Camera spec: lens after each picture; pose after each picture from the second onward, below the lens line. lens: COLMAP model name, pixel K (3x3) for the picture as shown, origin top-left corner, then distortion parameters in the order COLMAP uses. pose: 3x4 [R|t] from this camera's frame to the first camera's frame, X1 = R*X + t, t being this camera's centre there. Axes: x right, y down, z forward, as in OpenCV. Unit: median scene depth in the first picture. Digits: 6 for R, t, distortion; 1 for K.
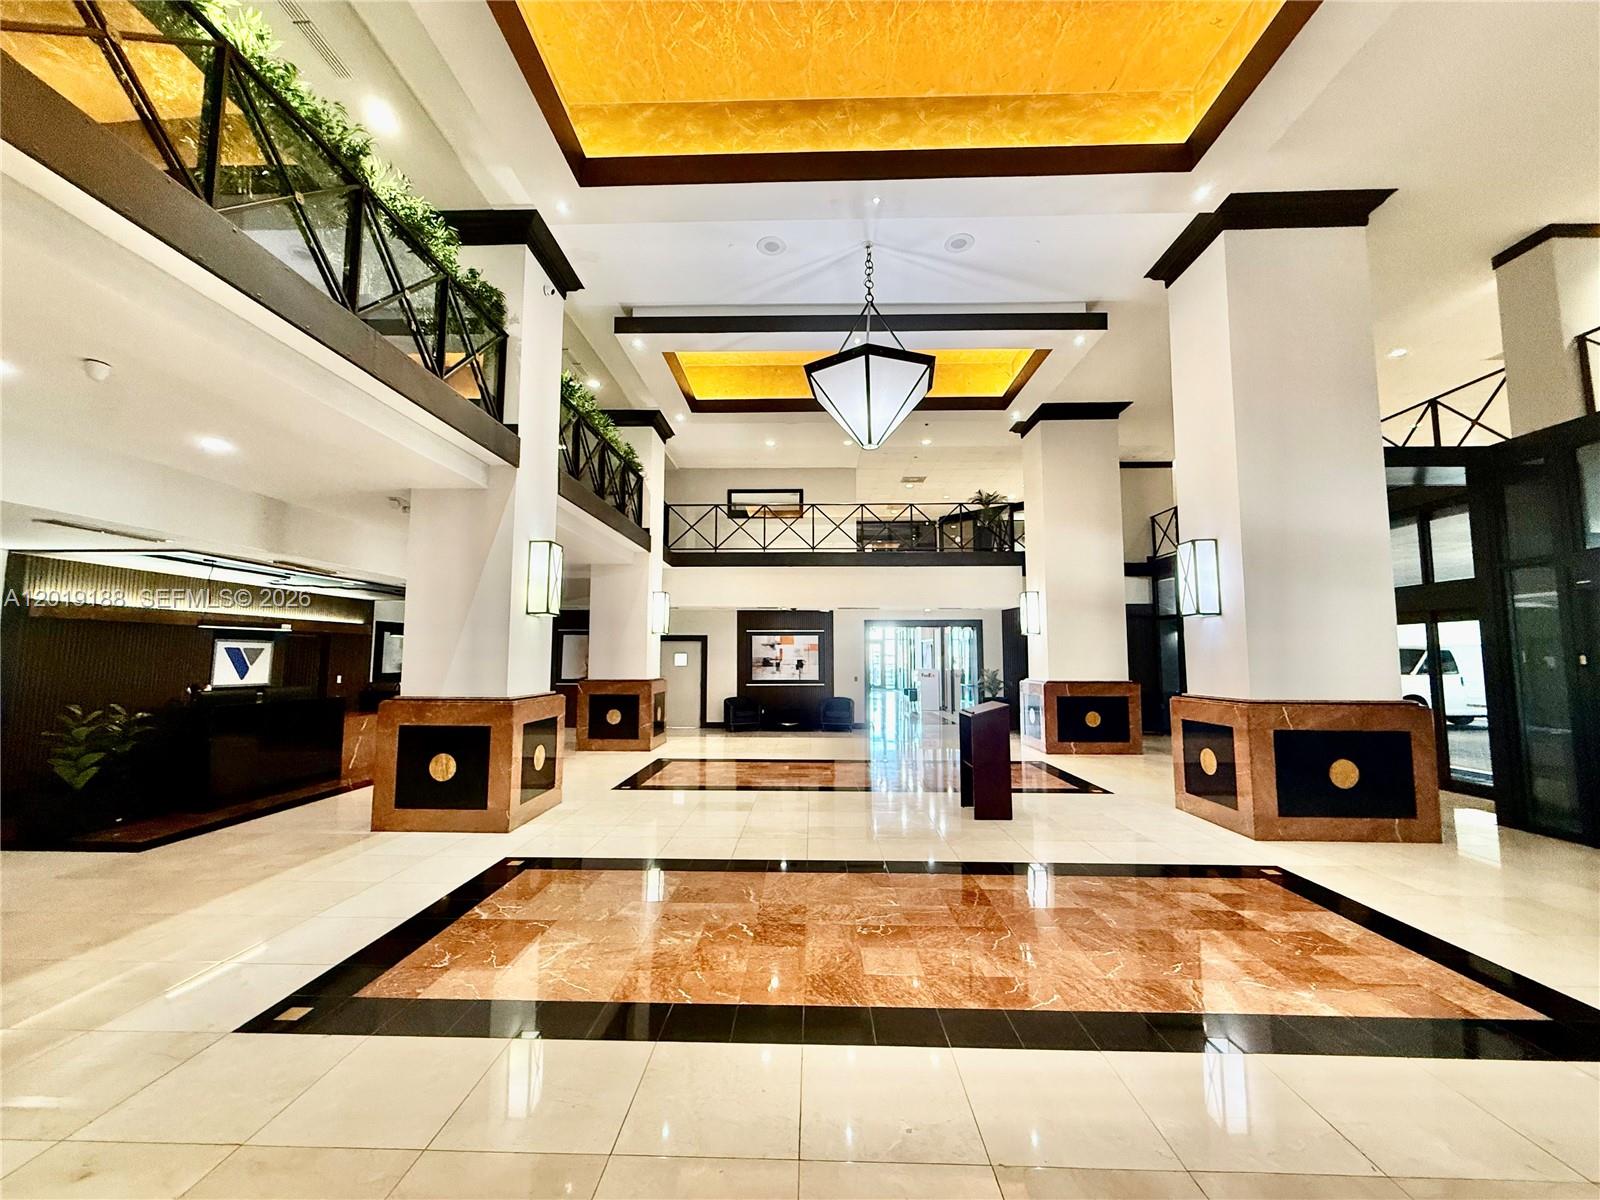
lens RADIAL K [[635.5, 0, 793.9], [0, 635.5, 606.7], [0, 0, 1]] dist [-0.000672, 0.000030]
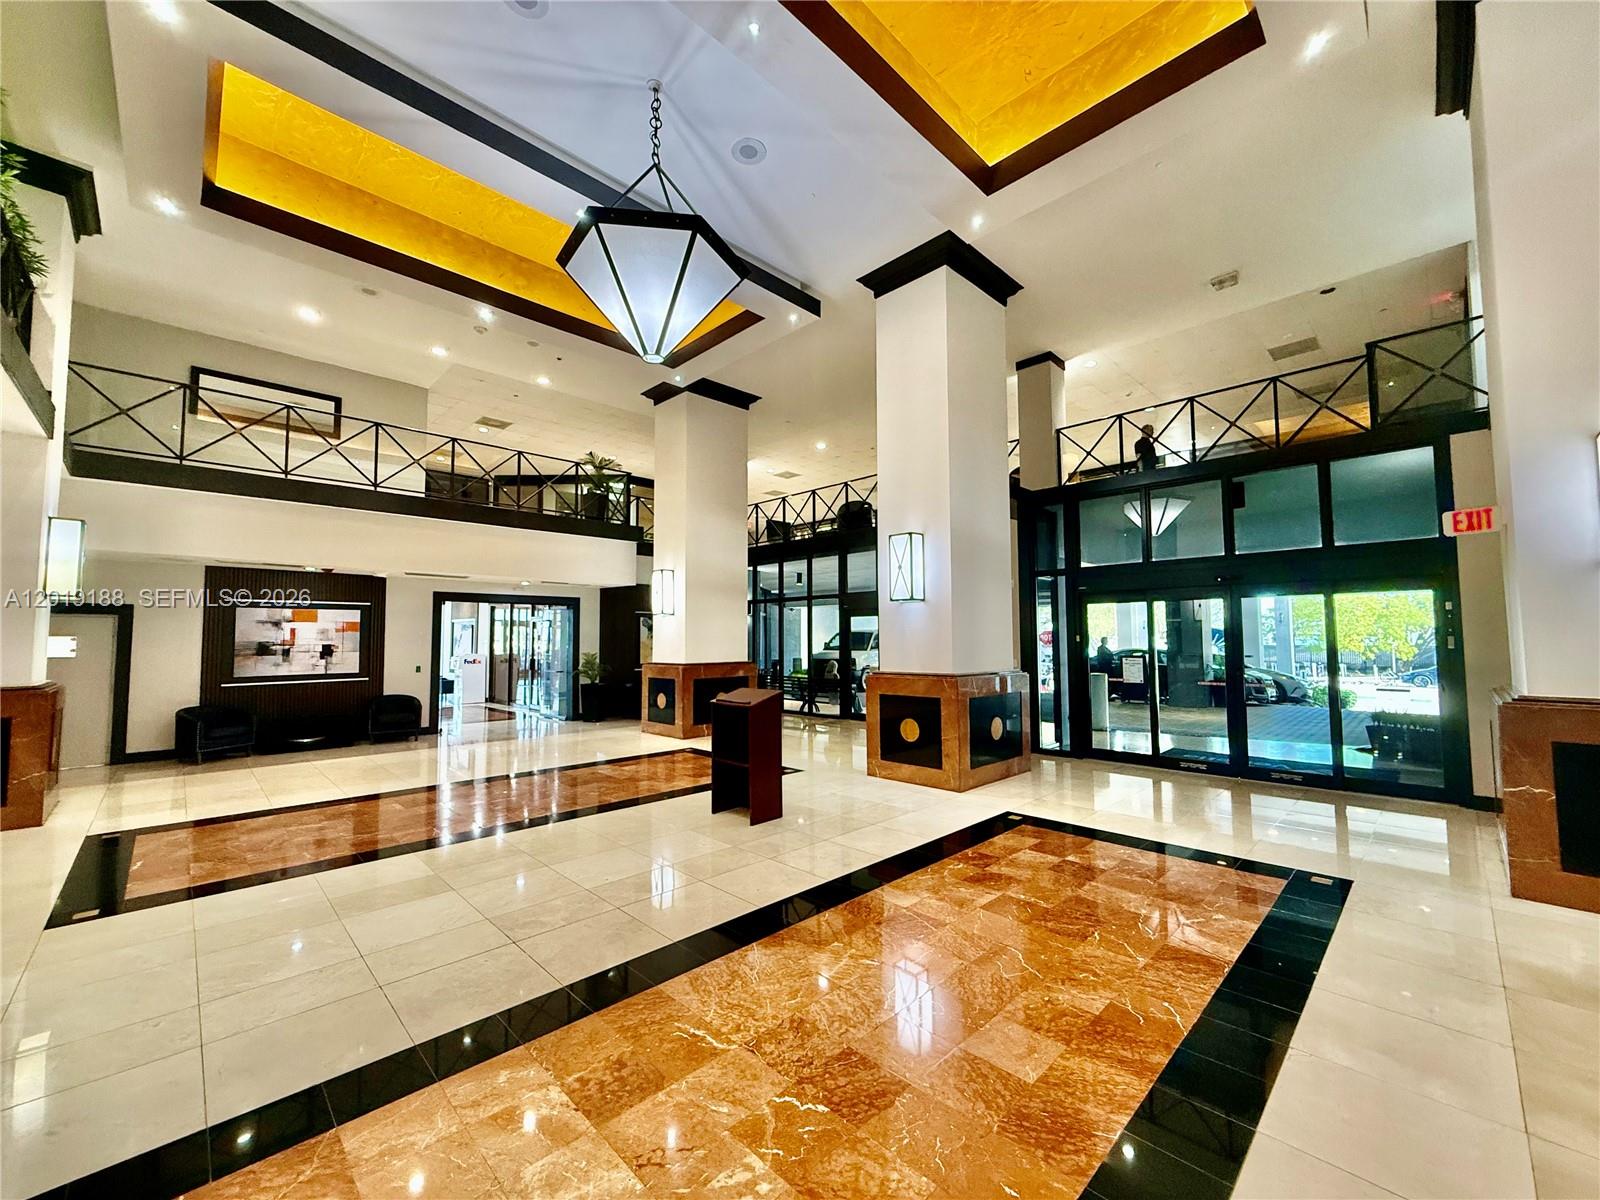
lens RADIAL K [[635.5, 0, 794.8], [0, 635.5, 604.3], [0, 0, 1]] dist [-0.000672, 0.000030]
pose [[0.695441, 0.034495, 0.717755, -0.272053], [-0.051440, 0.998674, 0.001845, 0.025782], [-0.716740, -0.038204, 0.696293, 0.326016]]
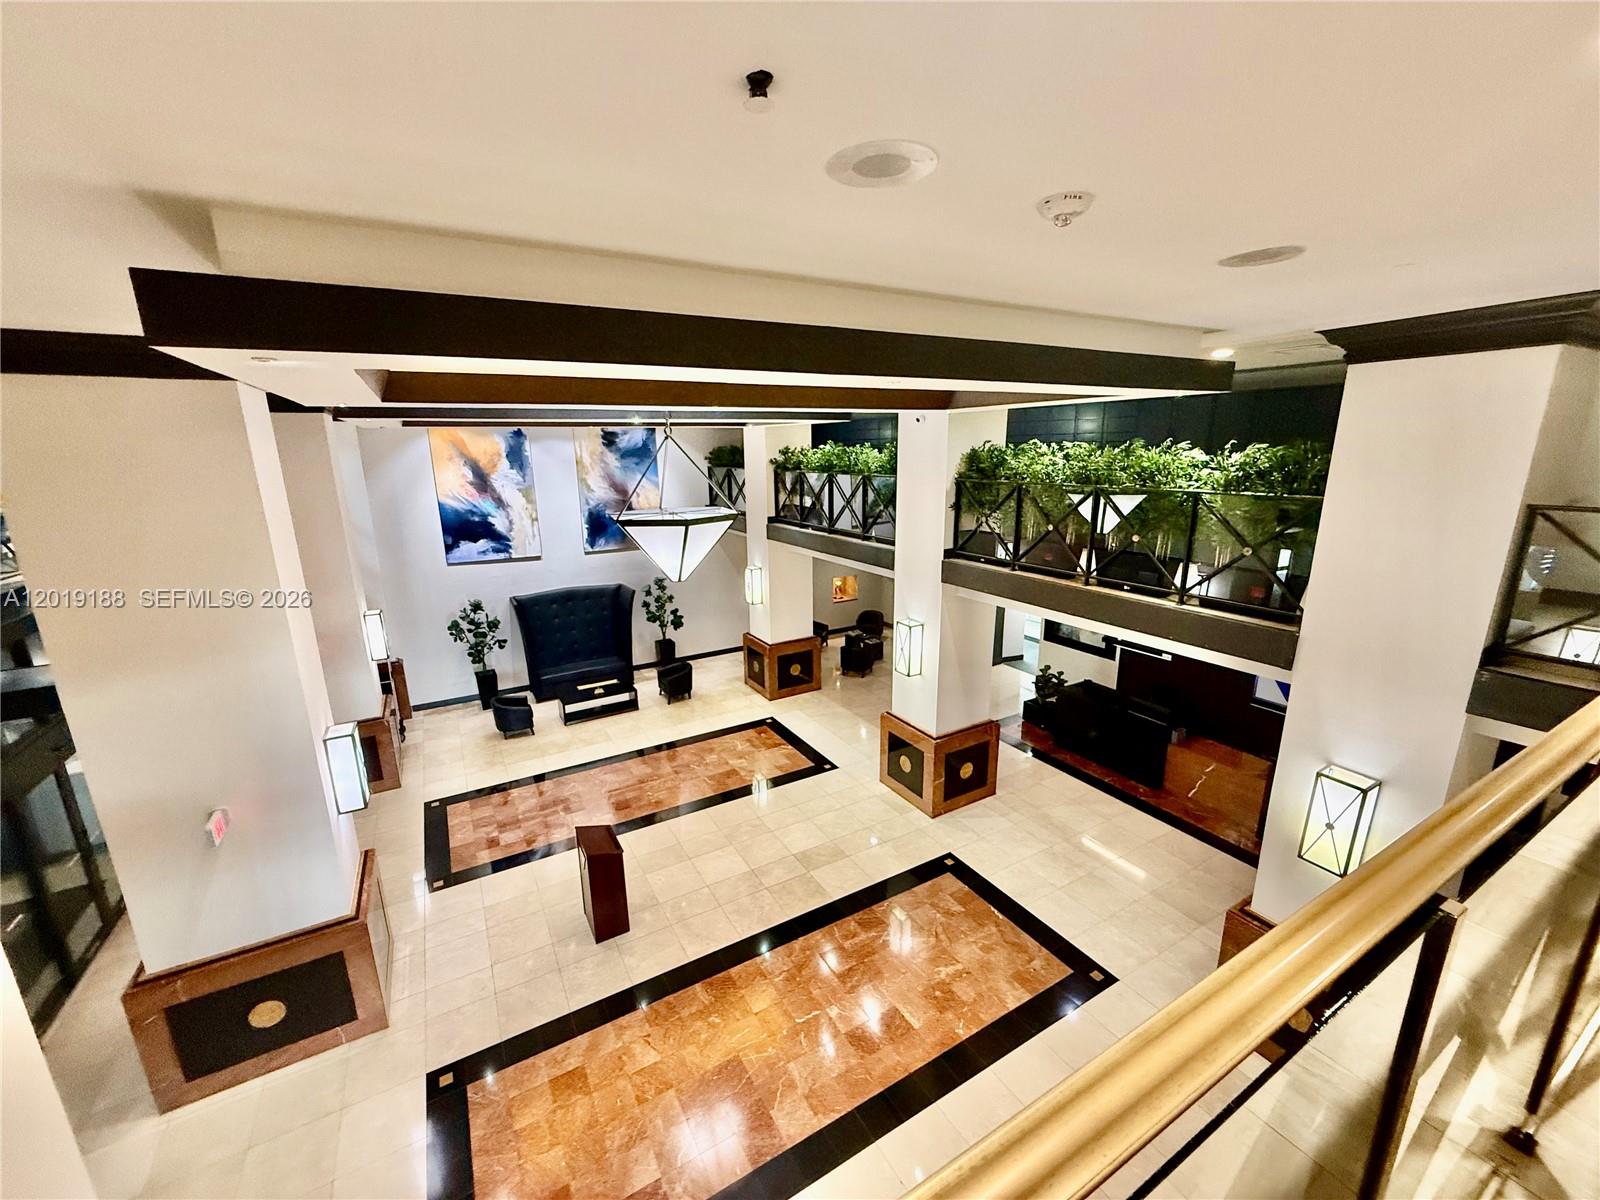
lens RADIAL K [[635.5, 0, 791.8], [0, 635.5, 599.9], [0, 0, 1]] dist [-0.000672, 0.000030]
pose [[-0.855266, 0.132436, -0.500980, 0.471022], [0.056300, 0.984815, 0.164224, -0.361430], [0.515122, 0.112250, -0.849735, 1.895084]]
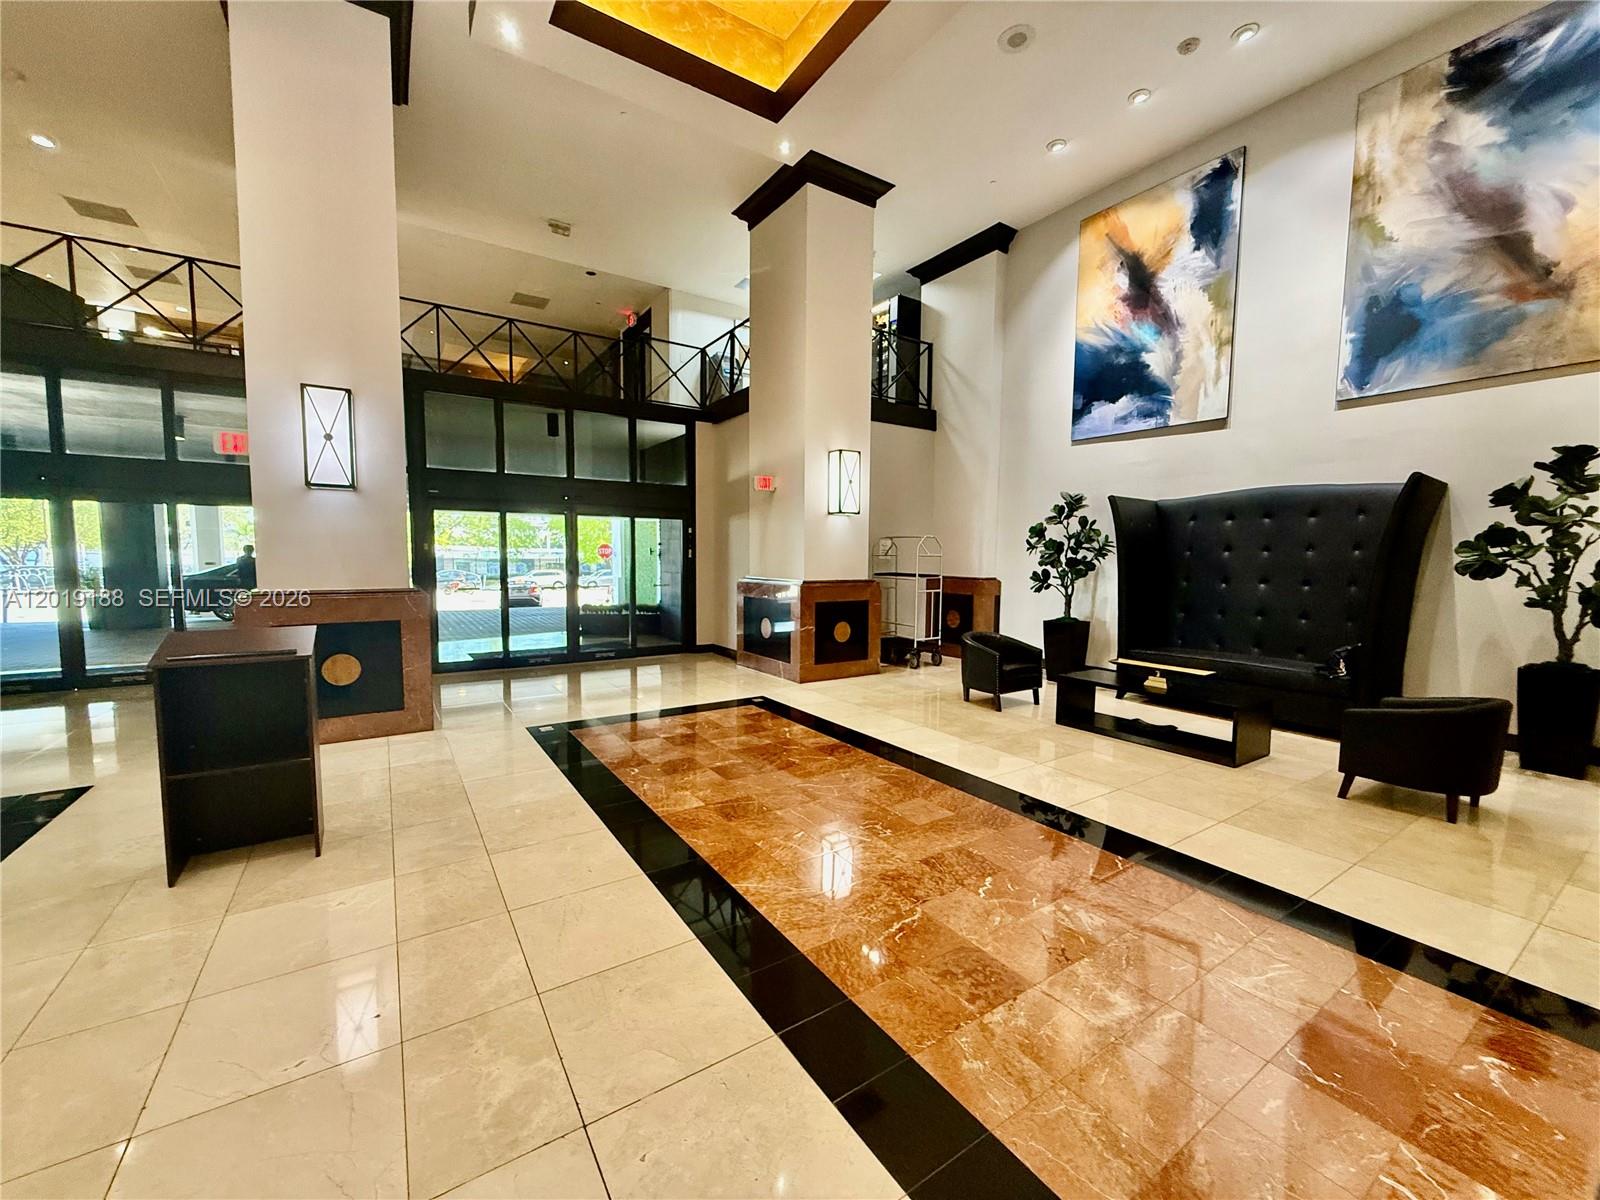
lens RADIAL K [[635.5, 0, 795.7], [0, 635.5, 602.7], [0, 0, 1]] dist [-0.000672, 0.000030]
pose [[-0.571582, -0.069178, 0.817624, -0.297309], [-0.075847, 0.996628, 0.031300, 0.079049], [-0.817032, -0.044123, -0.574901, 0.879973]]
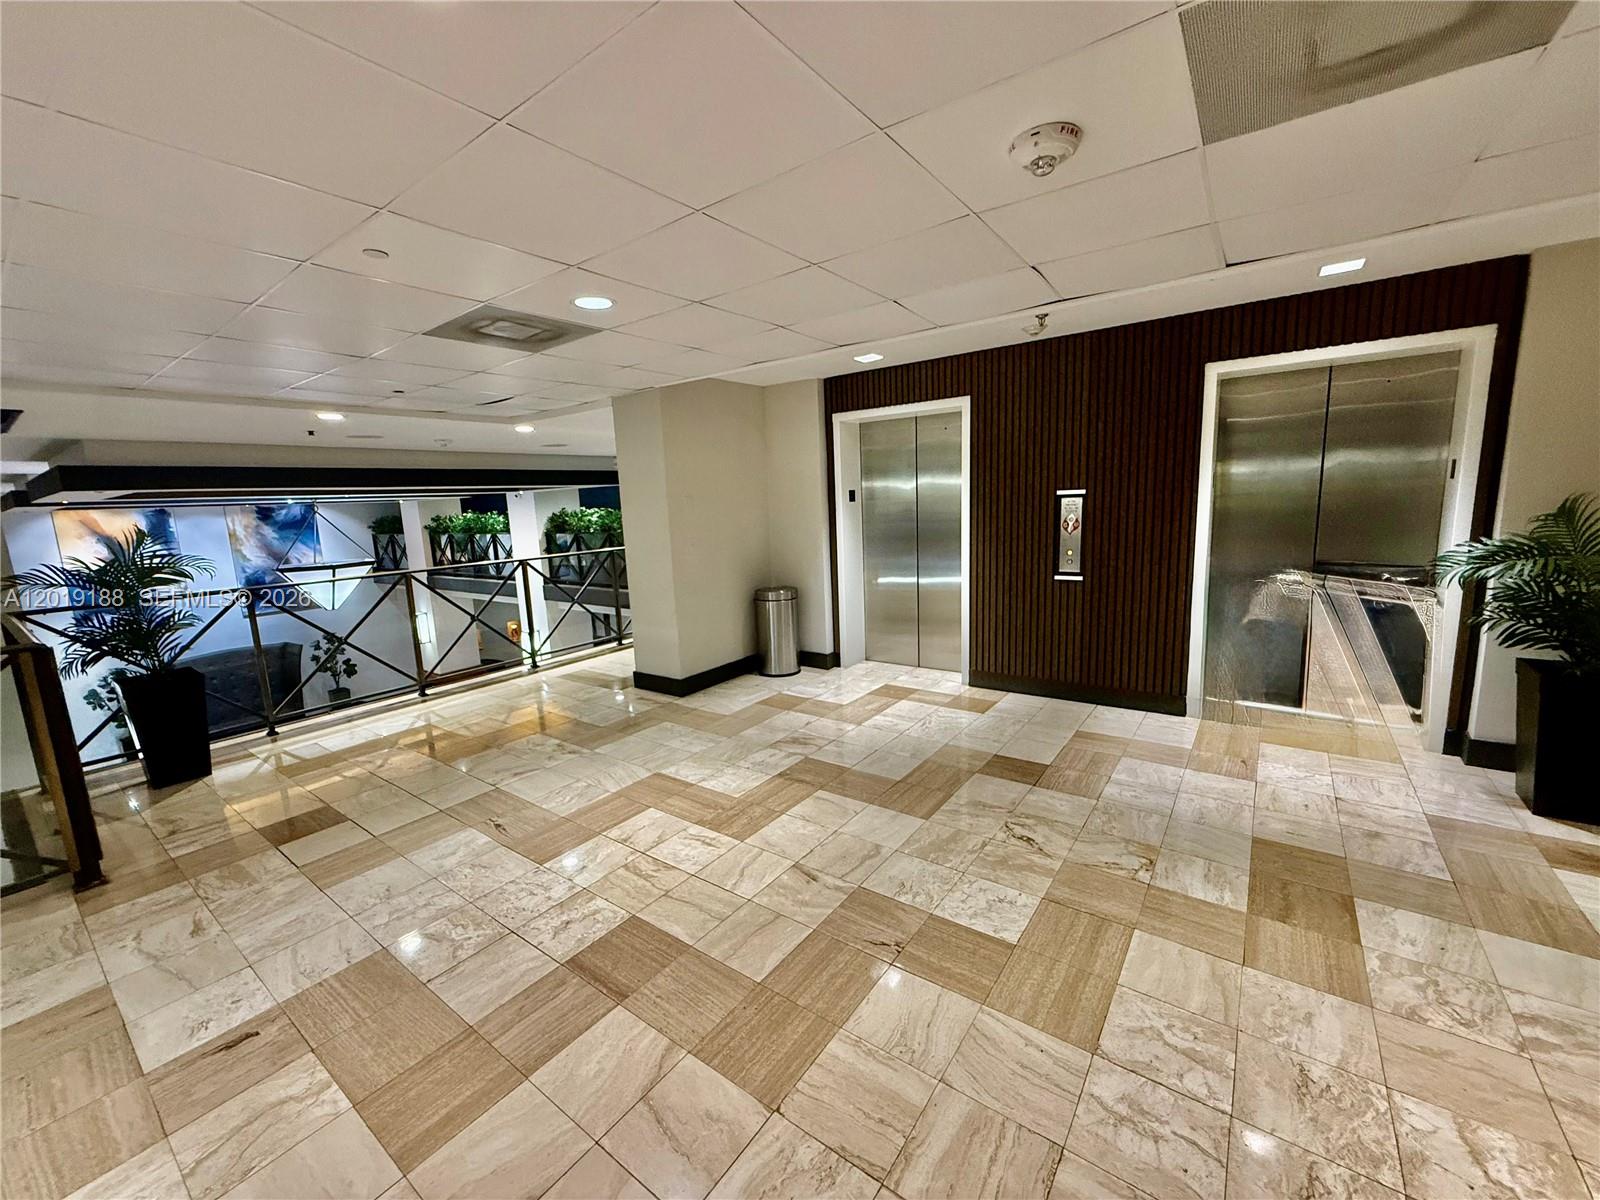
lens RADIAL K [[635.5, 0, 793.2], [0, 635.5, 598.9], [0, 0, 1]] dist [-0.000672, 0.000030]
pose [[-0.567974, 0.149204, -0.809409, 0.696991], [0.109561, 0.988385, 0.105315, -0.297559], [0.815721, -0.028864, -0.577724, 2.662467]]
